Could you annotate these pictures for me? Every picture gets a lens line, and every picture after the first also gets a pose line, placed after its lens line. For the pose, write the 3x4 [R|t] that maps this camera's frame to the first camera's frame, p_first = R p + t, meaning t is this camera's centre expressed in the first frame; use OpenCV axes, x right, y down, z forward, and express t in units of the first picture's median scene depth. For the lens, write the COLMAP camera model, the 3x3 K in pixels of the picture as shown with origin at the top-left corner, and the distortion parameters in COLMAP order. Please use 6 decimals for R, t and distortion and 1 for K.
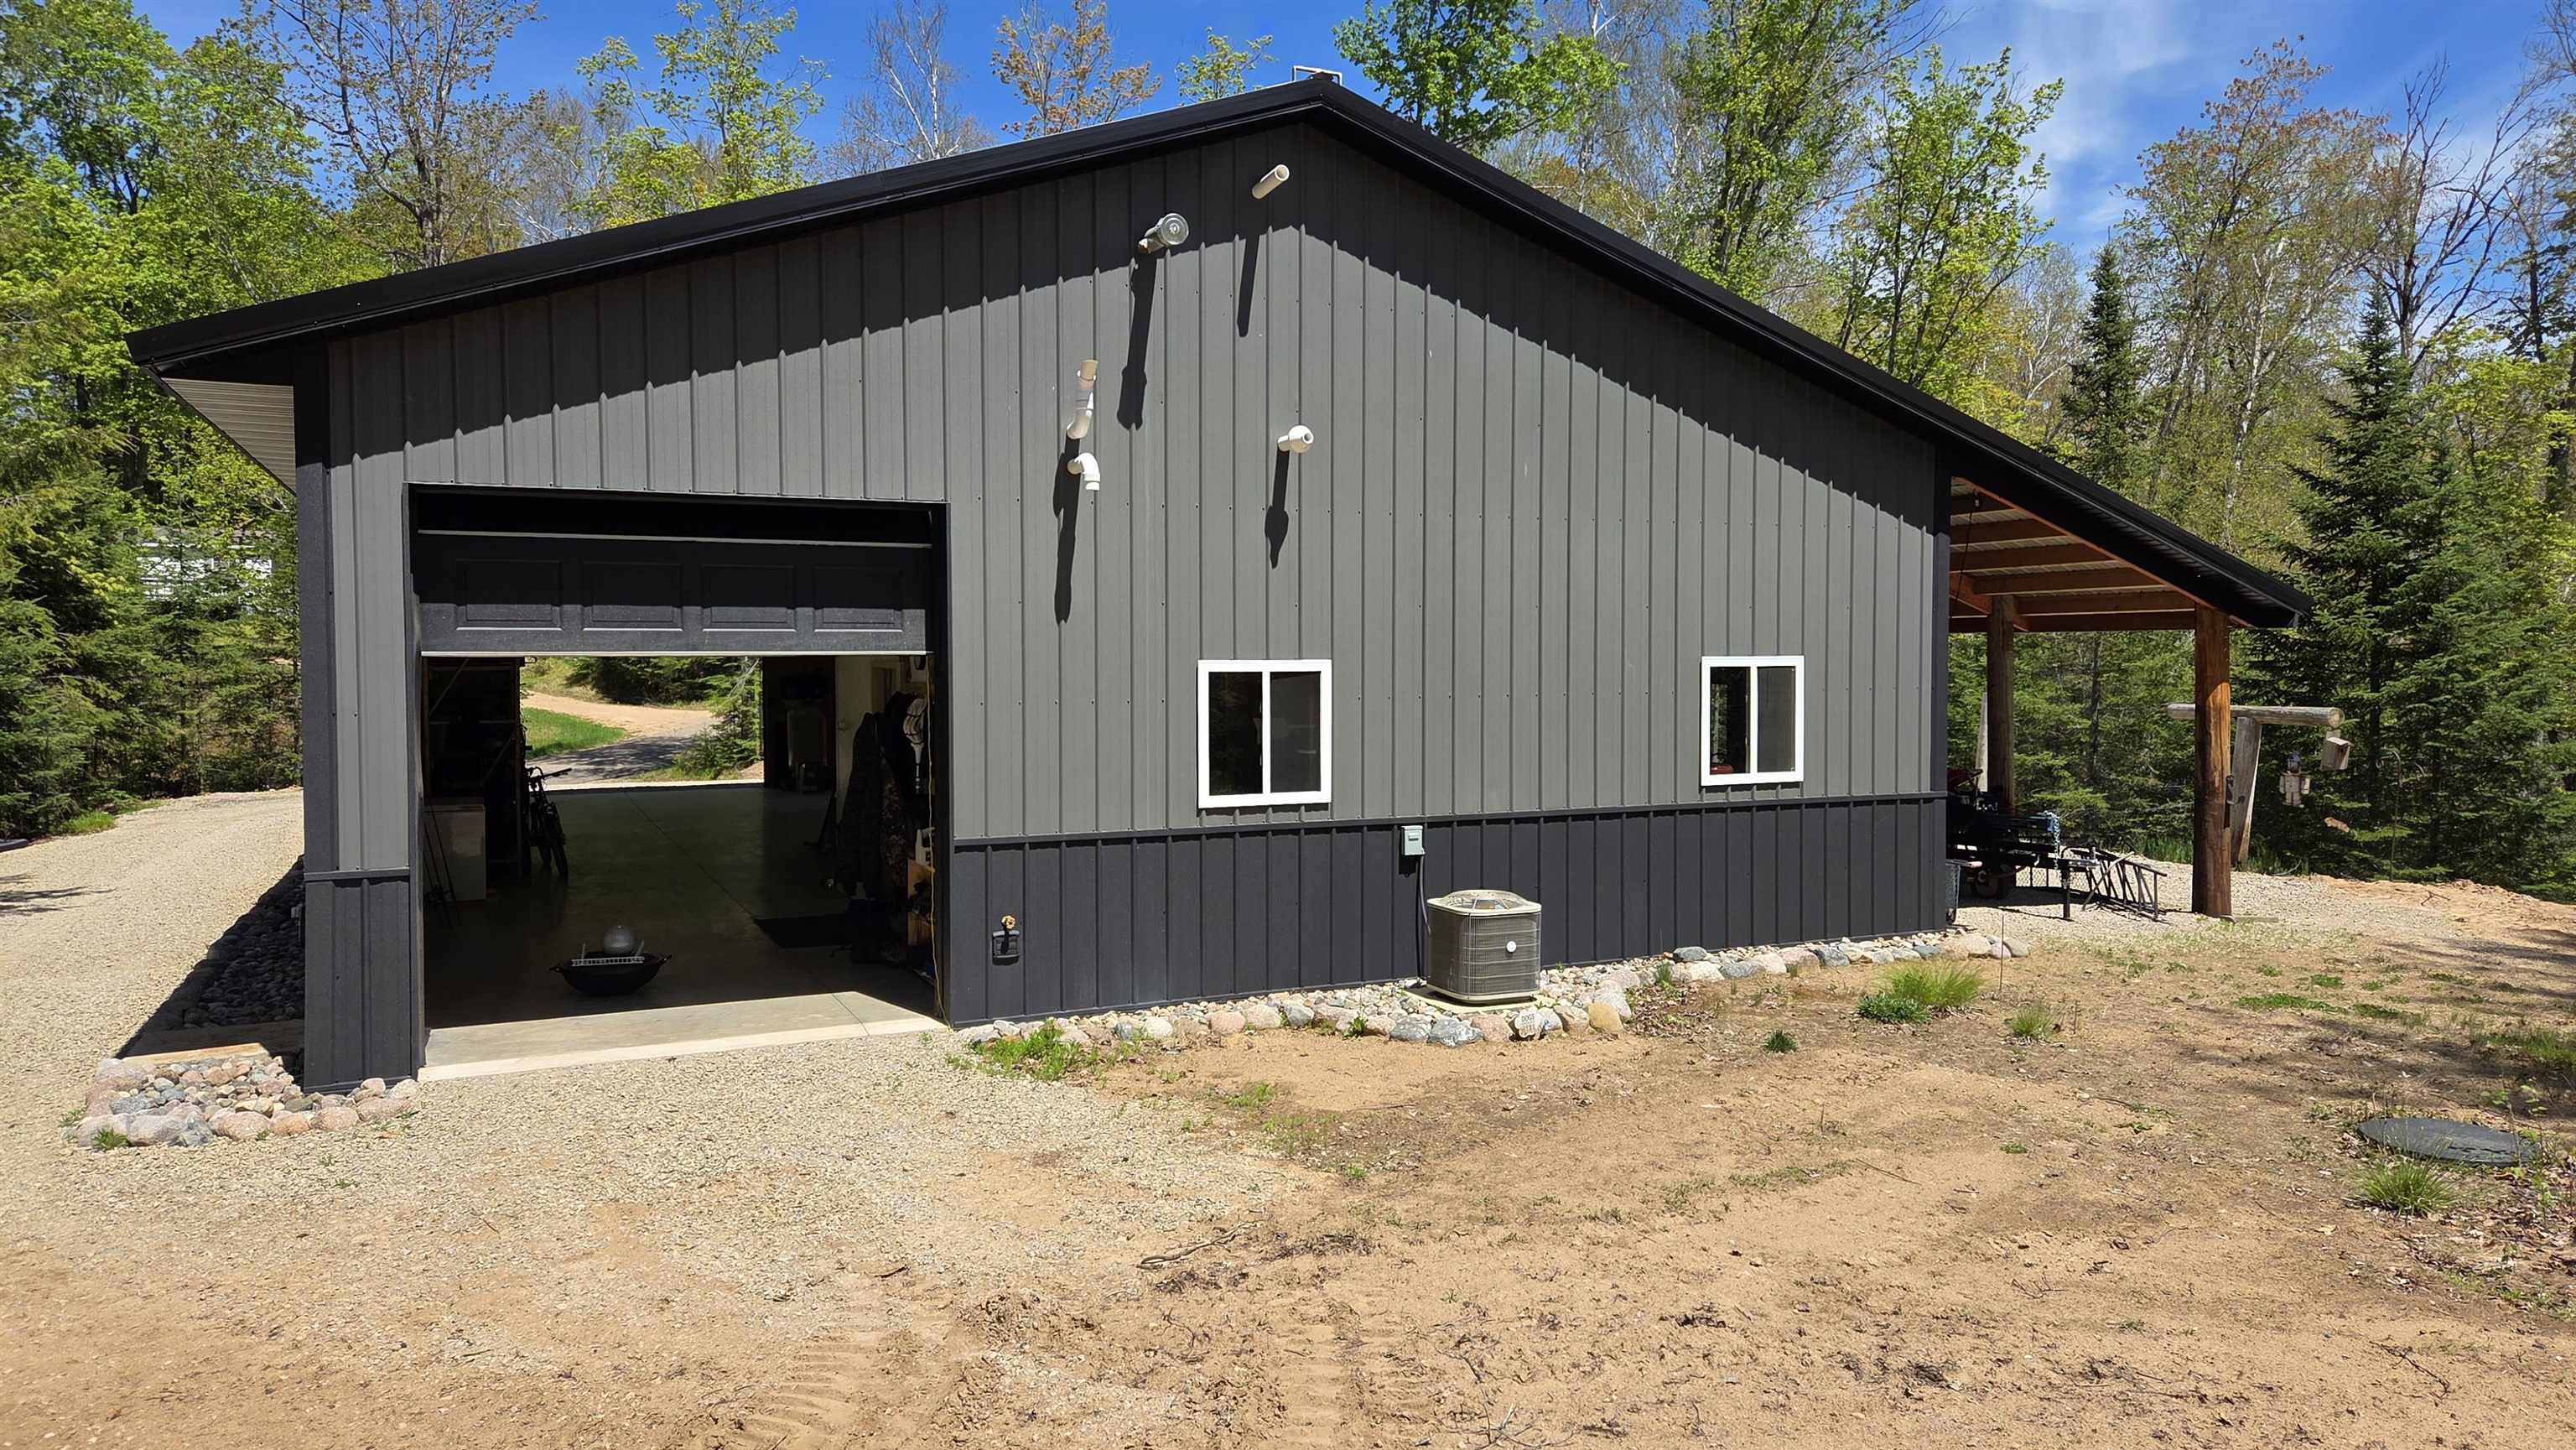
lens RADIAL K [[1640.6, 0, 1267.2], [0, 1640.6, 735.0], [0, 0, 1]] dist [0.063778, -0.046170]
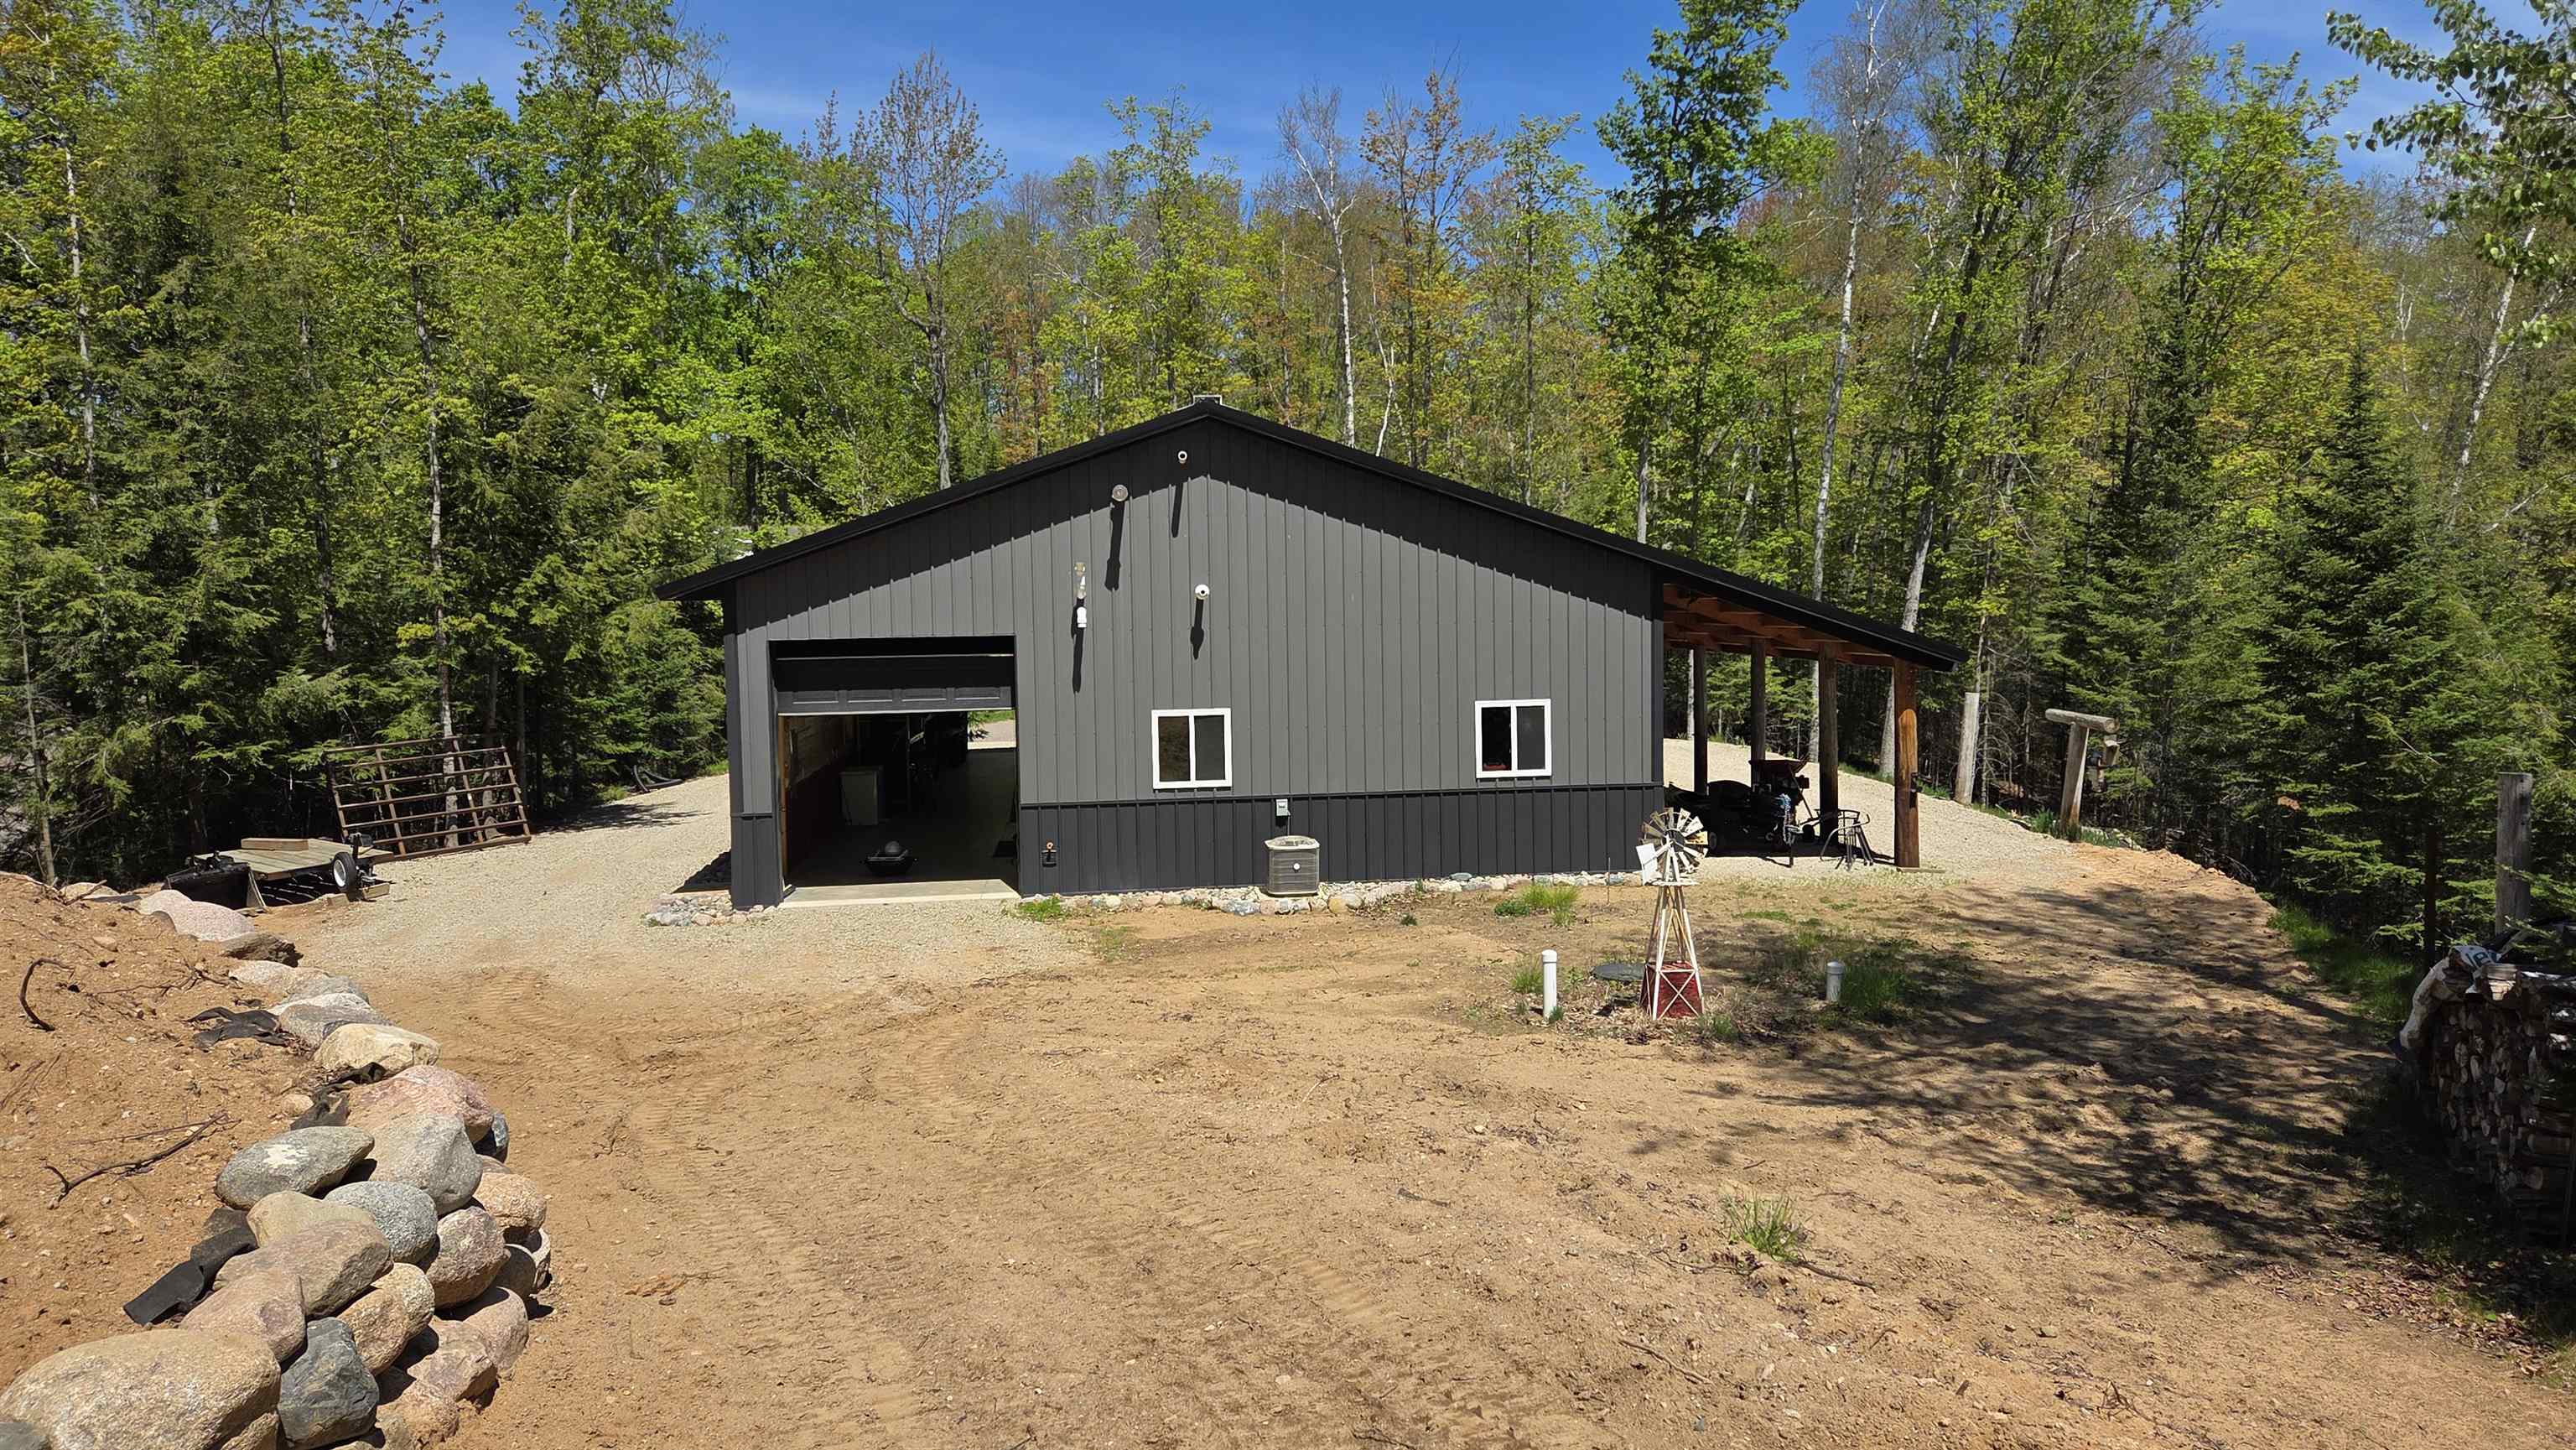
lens RADIAL K [[1640.6, 0, 1267.2], [0, 1640.6, 735.0], [0, 0, 1]] dist [0.063778, -0.046170]
pose [[0.954512, 0.010766, -0.297977, 0.646113], [0.001471, 0.999166, 0.040813, -0.094150], [0.298168, -0.039394, 0.953700, -0.758170]]
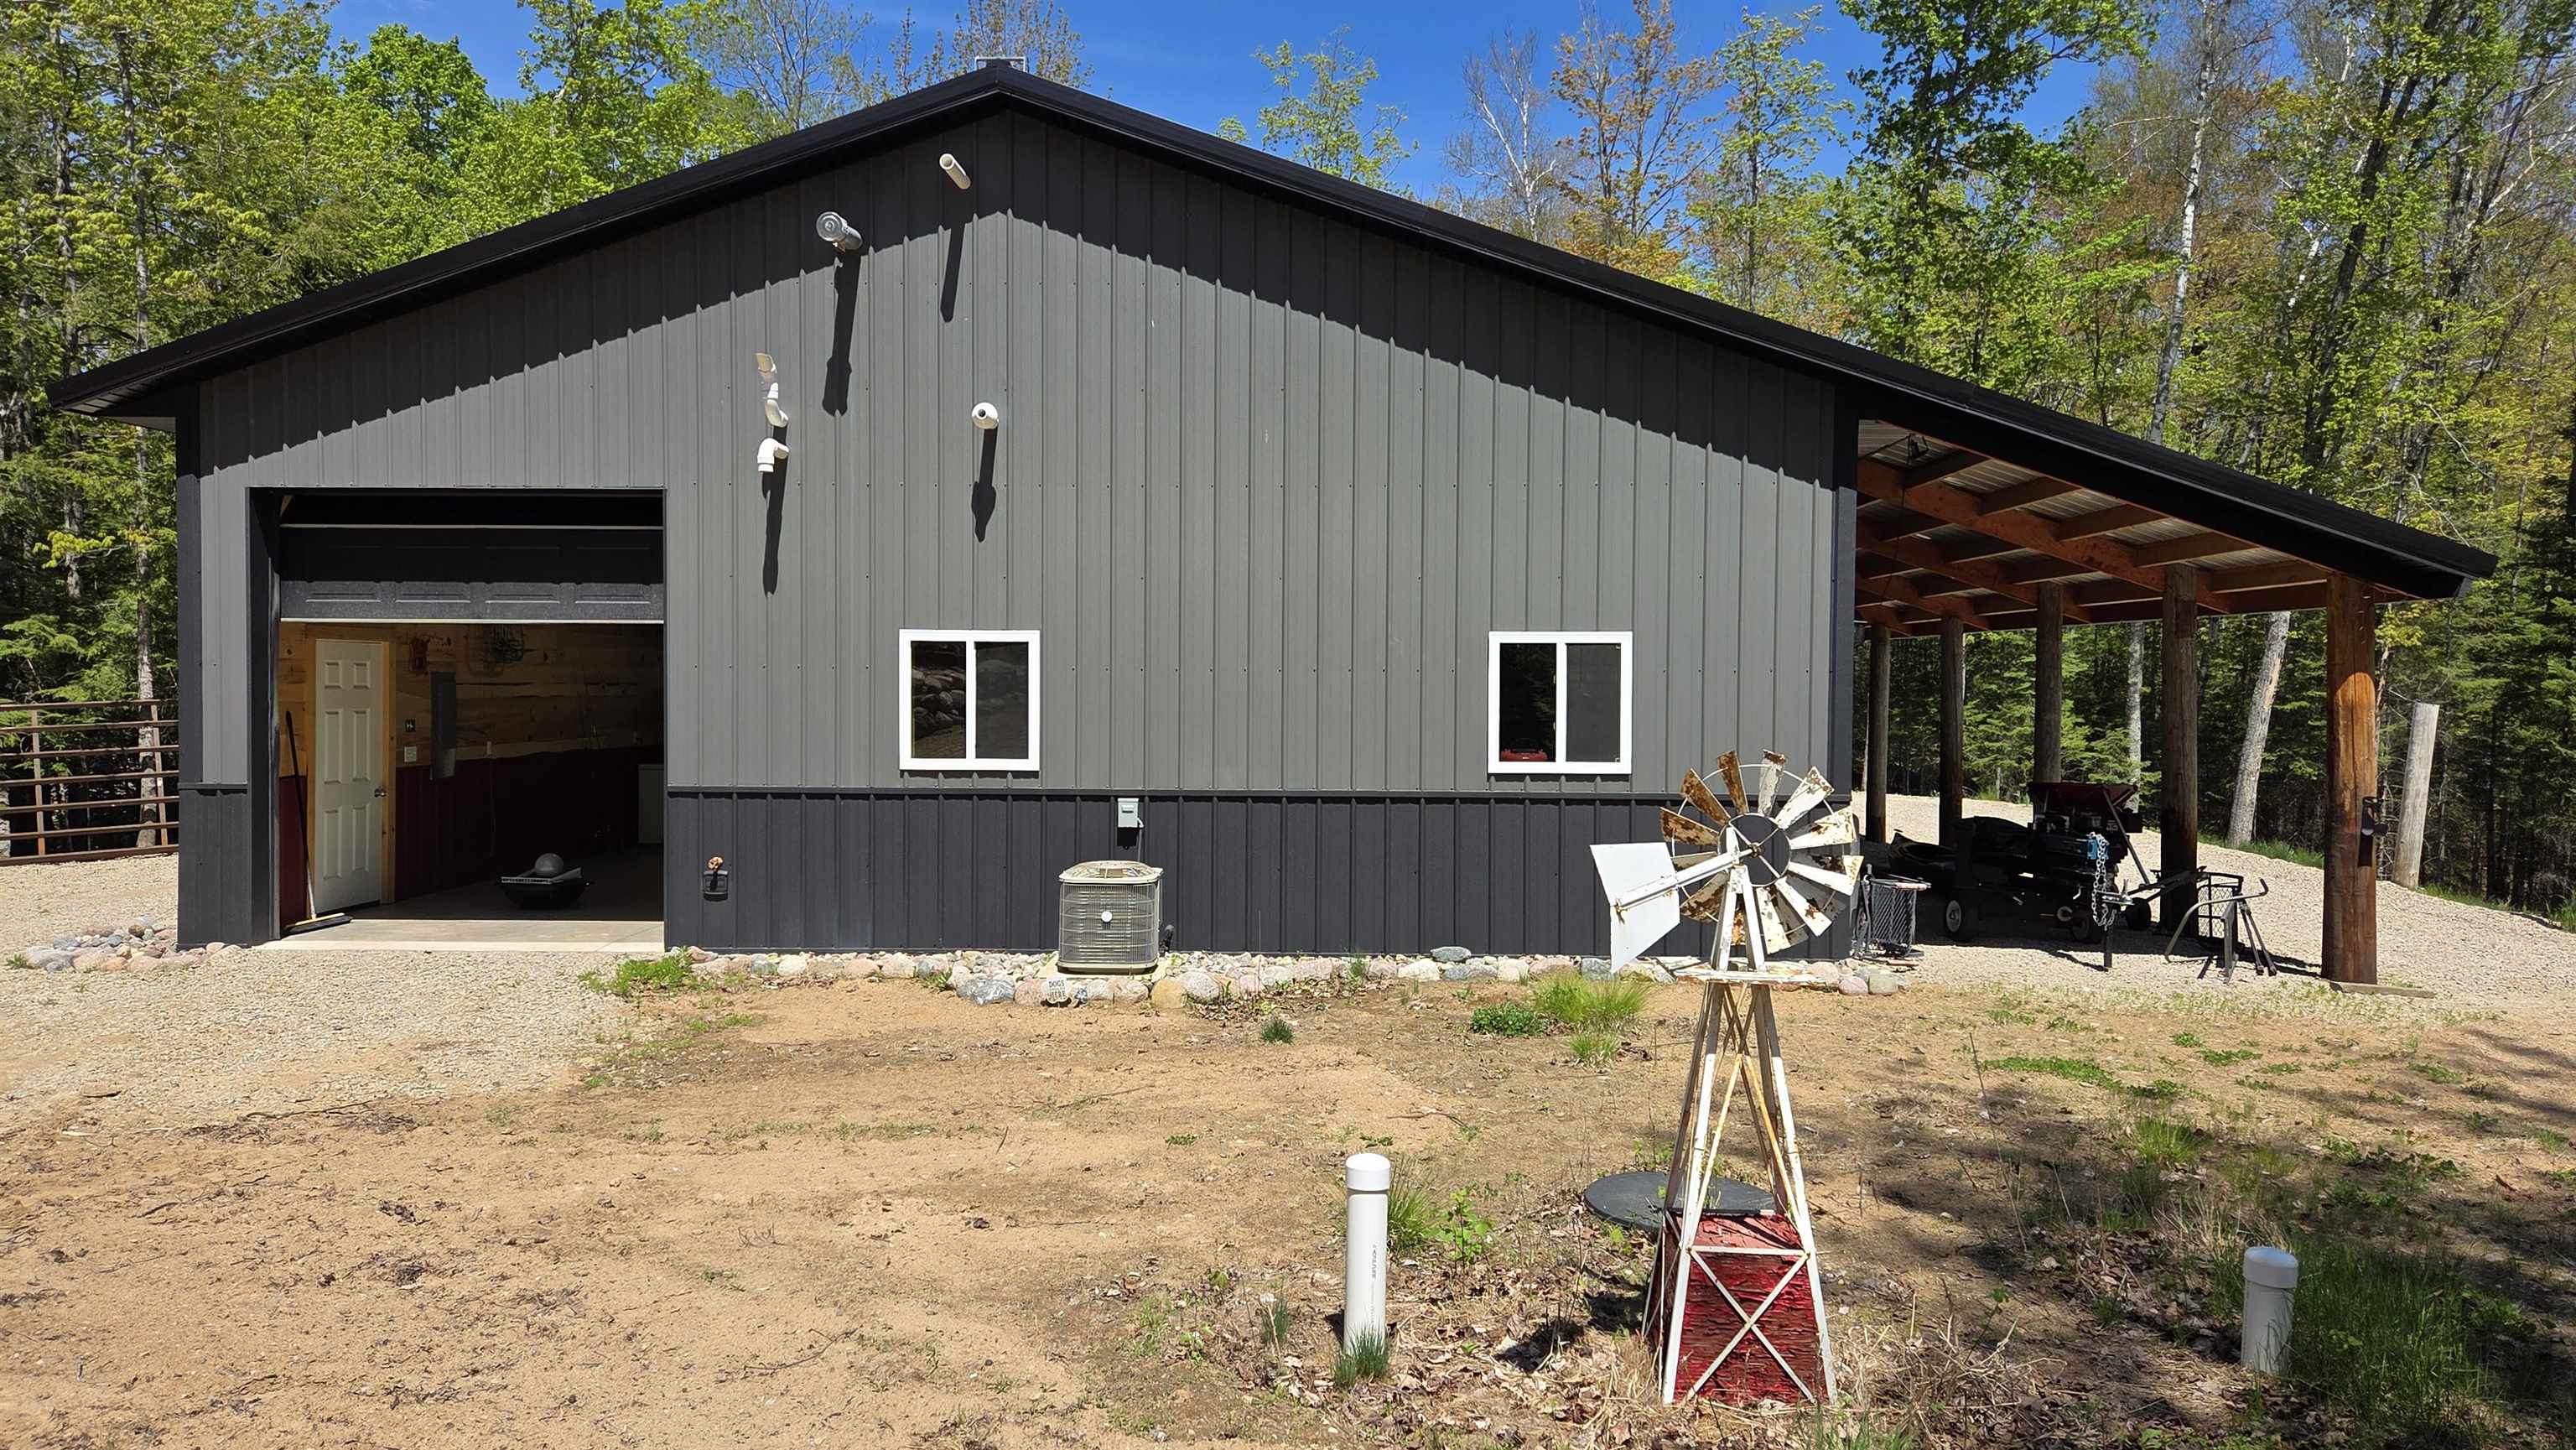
lens RADIAL K [[1640.6, 0, 1267.2], [0, 1640.6, 735.0], [0, 0, 1]] dist [0.063778, -0.046170]
pose [[0.896739, 0.023440, -0.441939, 0.642746], [-0.029974, 0.999520, -0.007809, 0.023663], [0.441544, 0.020249, 0.897011, 0.151925]]
